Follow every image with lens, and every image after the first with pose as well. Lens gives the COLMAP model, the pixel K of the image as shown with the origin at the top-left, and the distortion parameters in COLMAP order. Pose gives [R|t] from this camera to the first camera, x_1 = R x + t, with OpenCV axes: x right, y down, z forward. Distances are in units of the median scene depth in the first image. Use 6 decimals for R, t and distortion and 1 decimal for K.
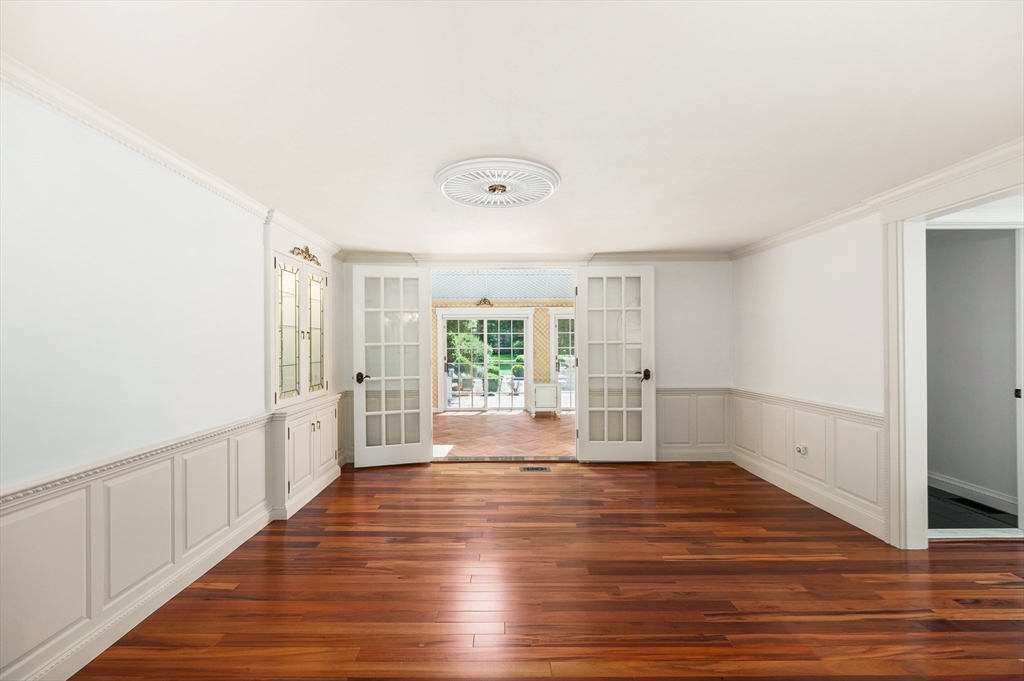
lens RADIAL K [[445.4, 0, 507.2], [0, 445.4, 342.6], [0, 0, 1]] dist [-0.007410, -0.000579]
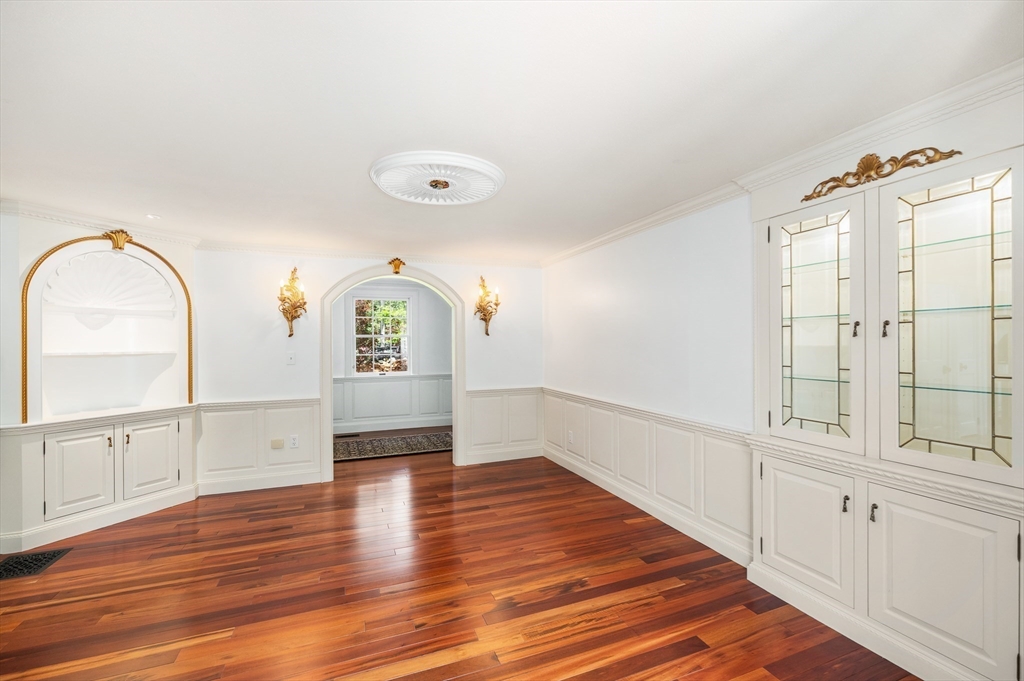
lens RADIAL K [[445.4, 0, 514.1], [0, 445.4, 341.3], [0, 0, 1]] dist [-0.007410, -0.000579]
pose [[-0.937436, 0.009537, -0.348027, 0.181617], [0.011387, 0.999930, -0.003270, -0.007453], [0.347972, -0.007029, -0.937479, 2.170239]]
